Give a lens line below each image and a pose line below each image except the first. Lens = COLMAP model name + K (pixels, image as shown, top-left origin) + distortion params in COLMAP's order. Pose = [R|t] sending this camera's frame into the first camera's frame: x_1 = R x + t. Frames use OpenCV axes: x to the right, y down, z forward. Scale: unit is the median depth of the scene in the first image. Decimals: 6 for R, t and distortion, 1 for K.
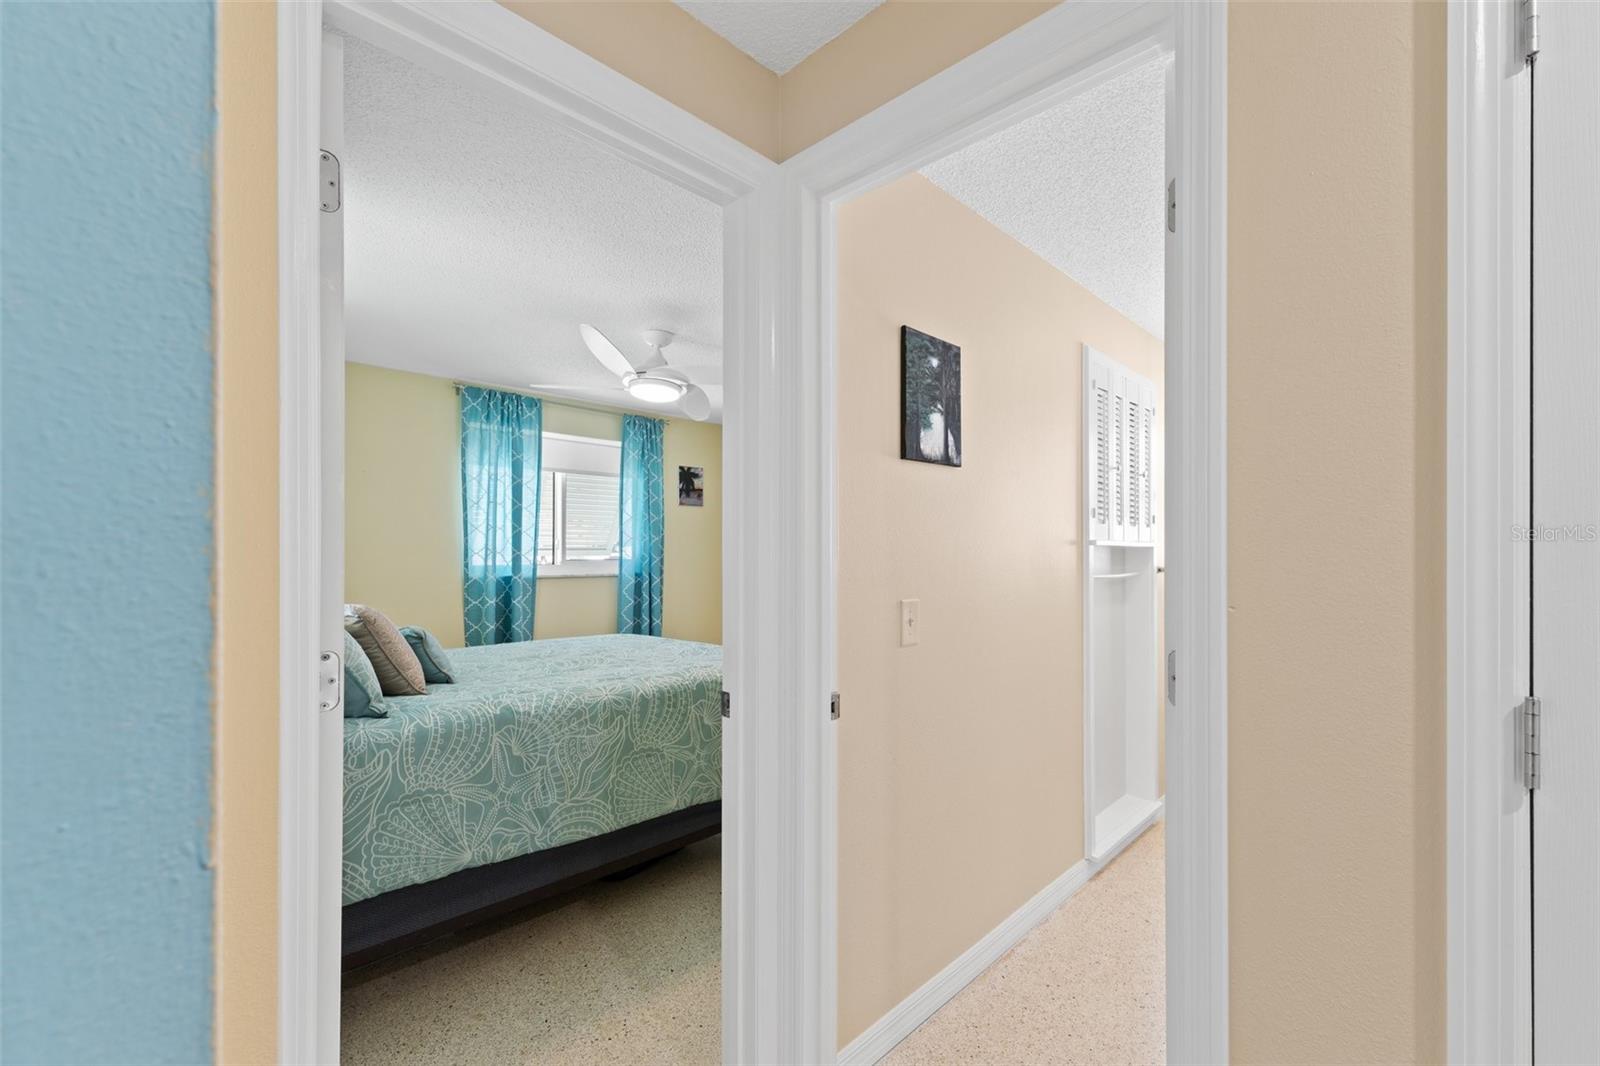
lens RADIAL K [[682.2, 0, 796.4], [0, 682.2, 553.6], [0, 0, 1]] dist [-0.046822, -0.000079]
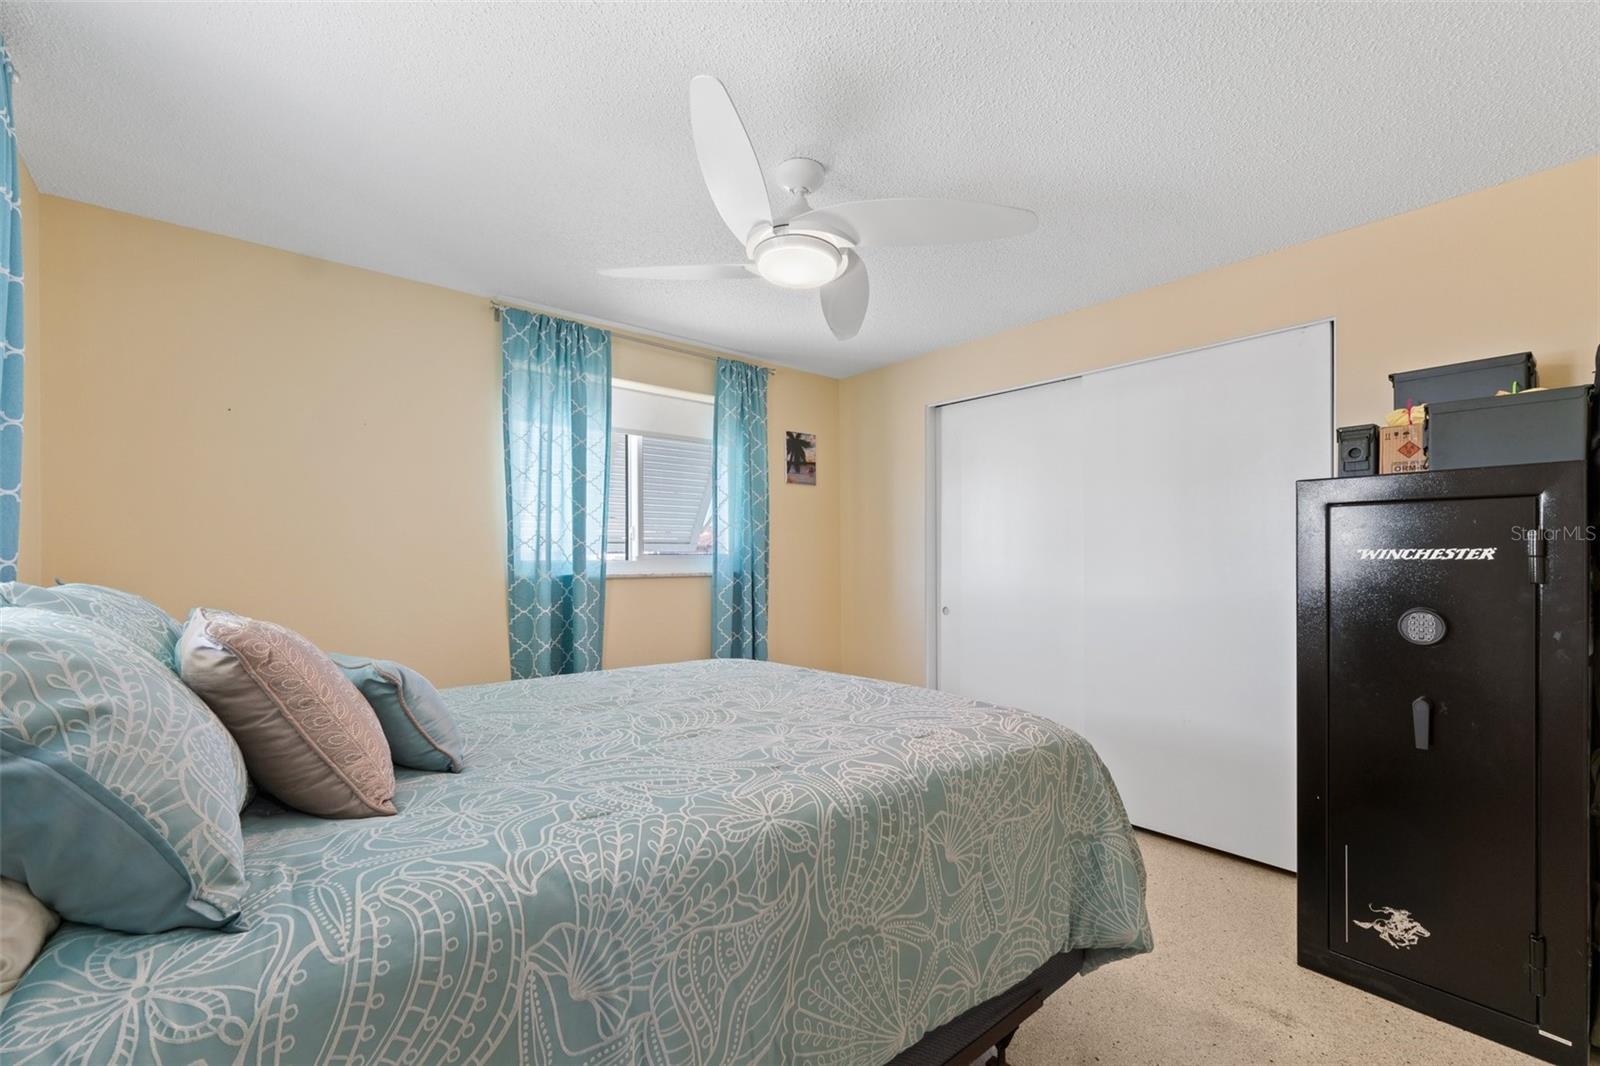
lens RADIAL K [[705.5, 0, 771.3], [0, 705.5, 567.4], [0, 0, 1]] dist [-0.028595, -0.000053]
pose [[0.991926, -0.003416, -0.126774, -0.117802], [0.004825, 0.999930, 0.010812, 0.018269], [0.126728, -0.011336, 0.991873, 0.287687]]
